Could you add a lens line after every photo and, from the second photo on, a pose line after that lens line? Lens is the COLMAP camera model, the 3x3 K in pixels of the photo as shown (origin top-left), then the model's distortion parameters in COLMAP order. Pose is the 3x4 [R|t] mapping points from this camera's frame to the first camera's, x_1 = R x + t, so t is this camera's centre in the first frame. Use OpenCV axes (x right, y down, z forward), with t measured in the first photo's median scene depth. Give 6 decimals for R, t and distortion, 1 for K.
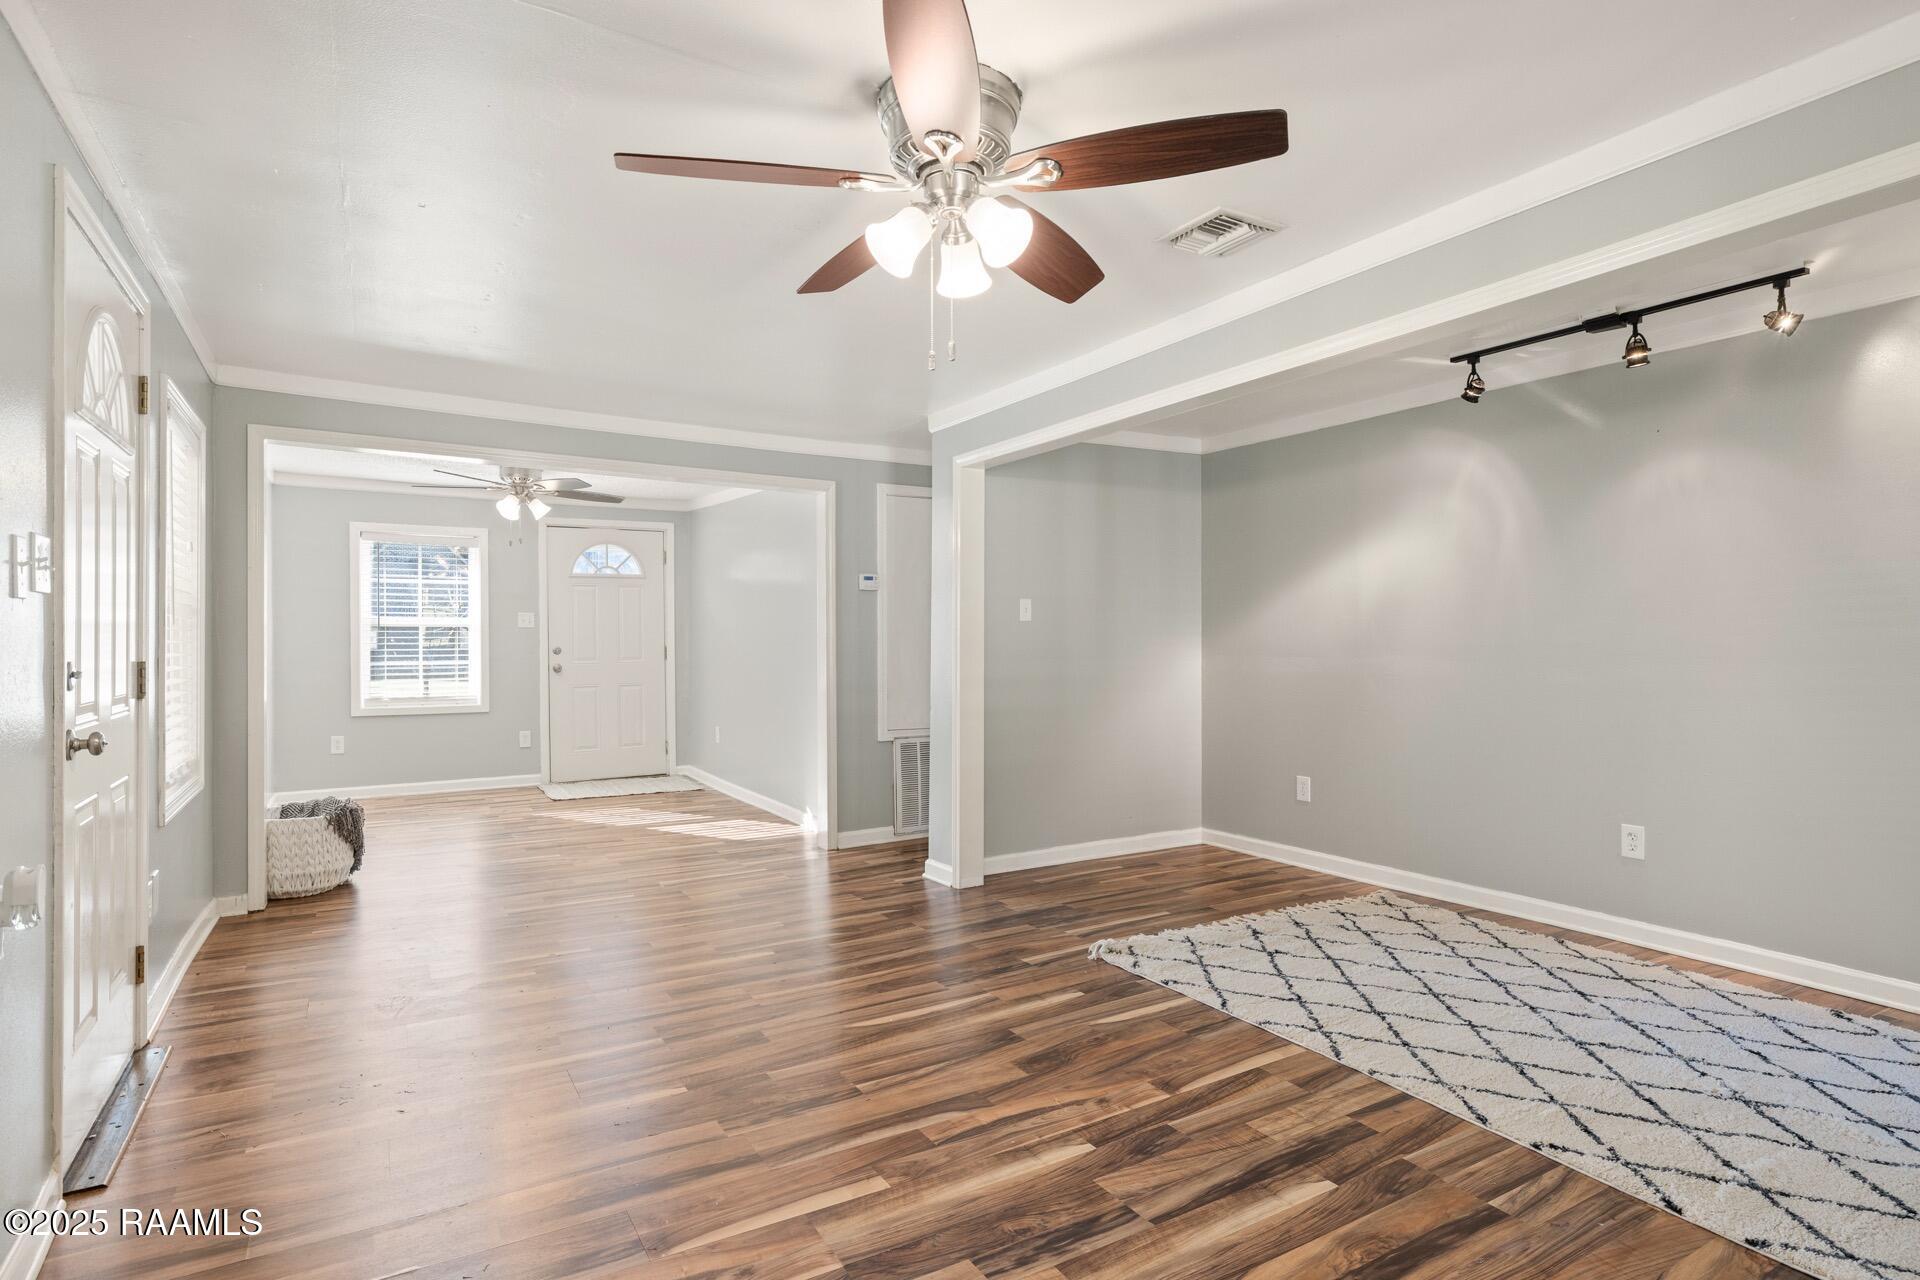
lens RADIAL K [[995.7, 0, 960.1], [0, 995.7, 636.4], [0, 0, 1]] dist [0.001202, -0.000264]
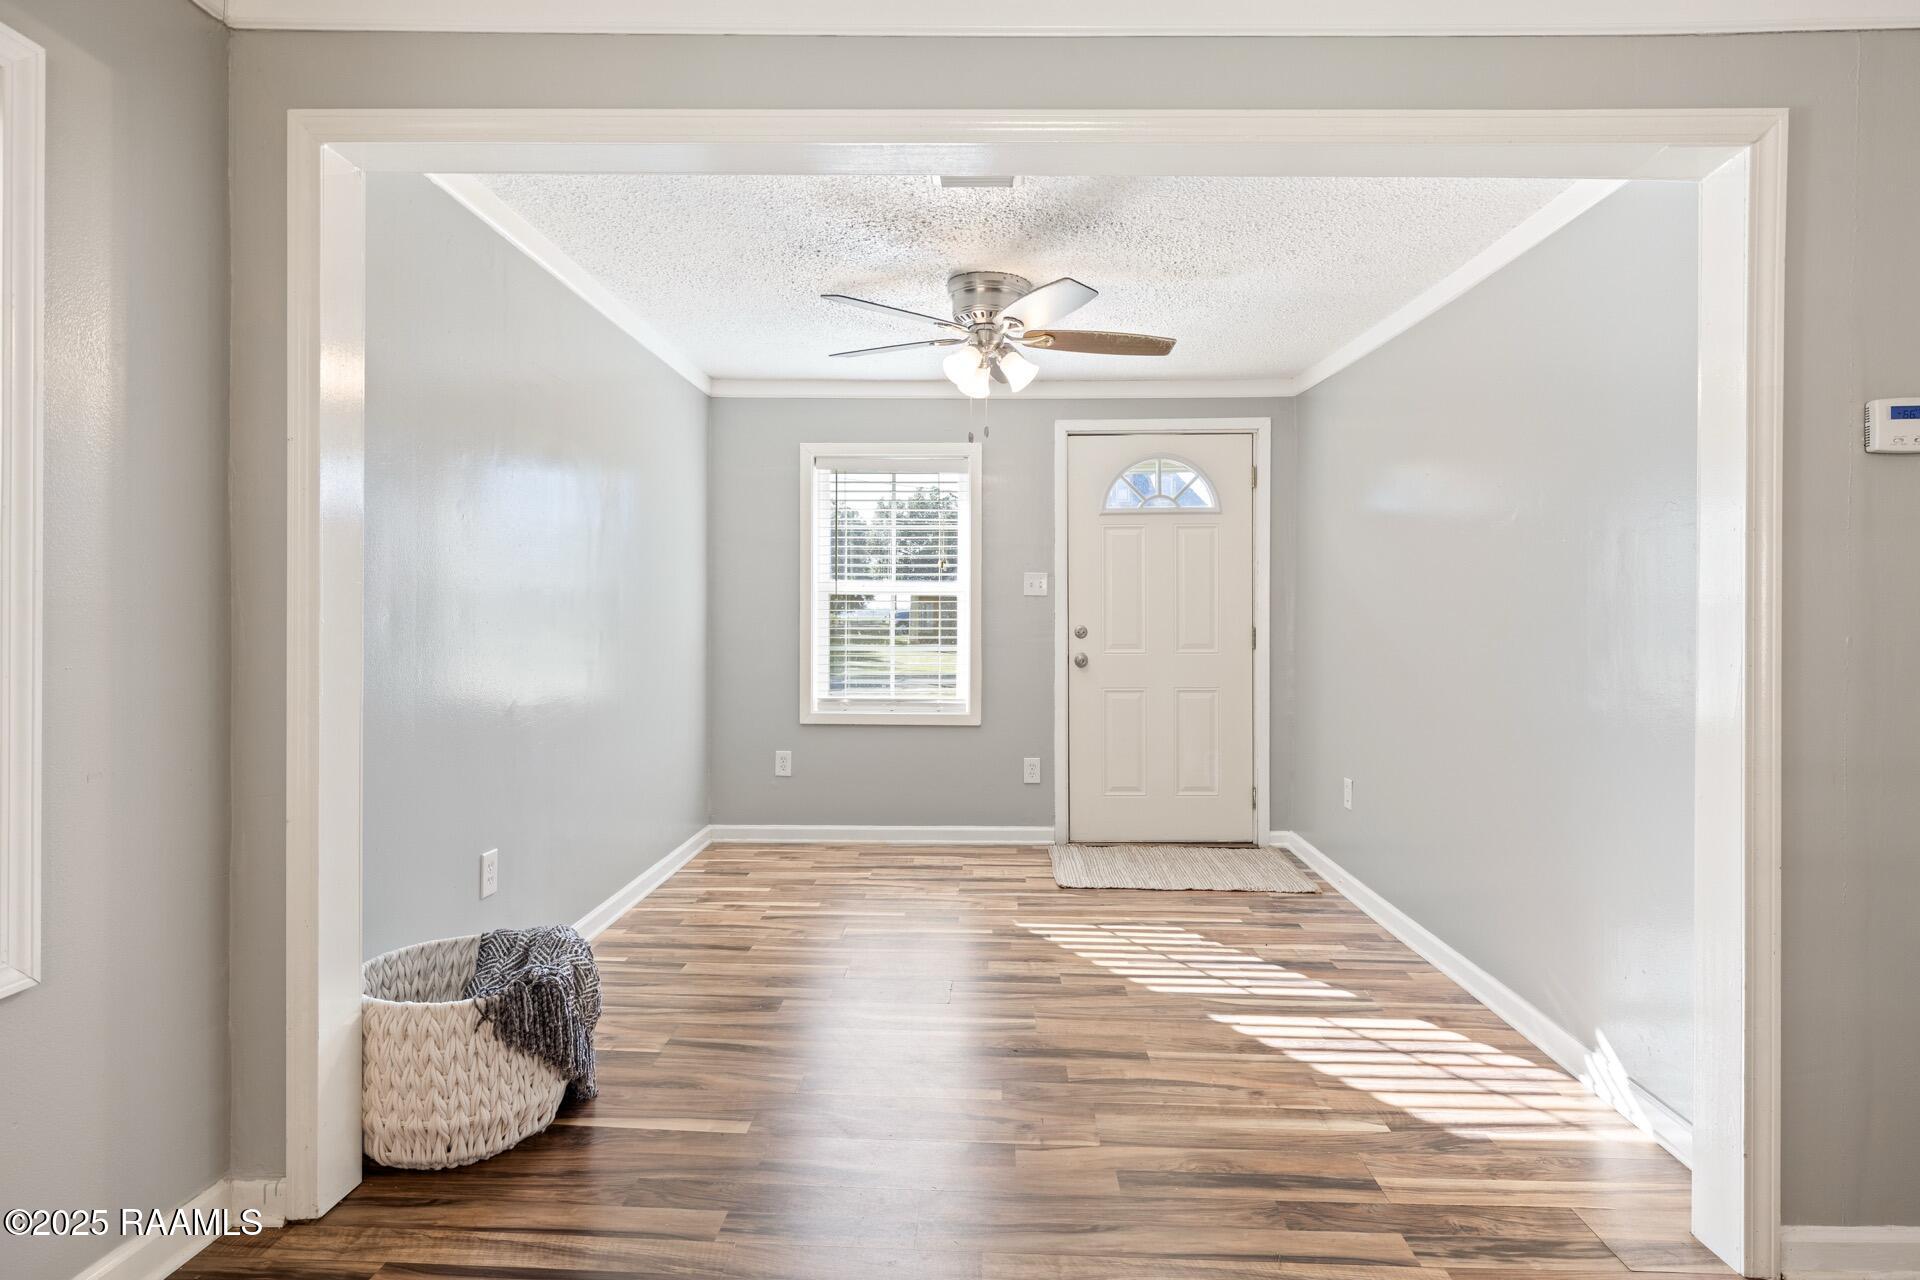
lens RADIAL K [[995.7, 0, 960.1], [0, 995.7, 636.4], [0, 0, 1]] dist [0.001202, -0.000264]
pose [[0.835305, 0.015273, -0.549575, -0.126926], [-0.004459, 0.999769, 0.021006, 0.004168], [0.549769, -0.015096, 0.835180, 0.446354]]
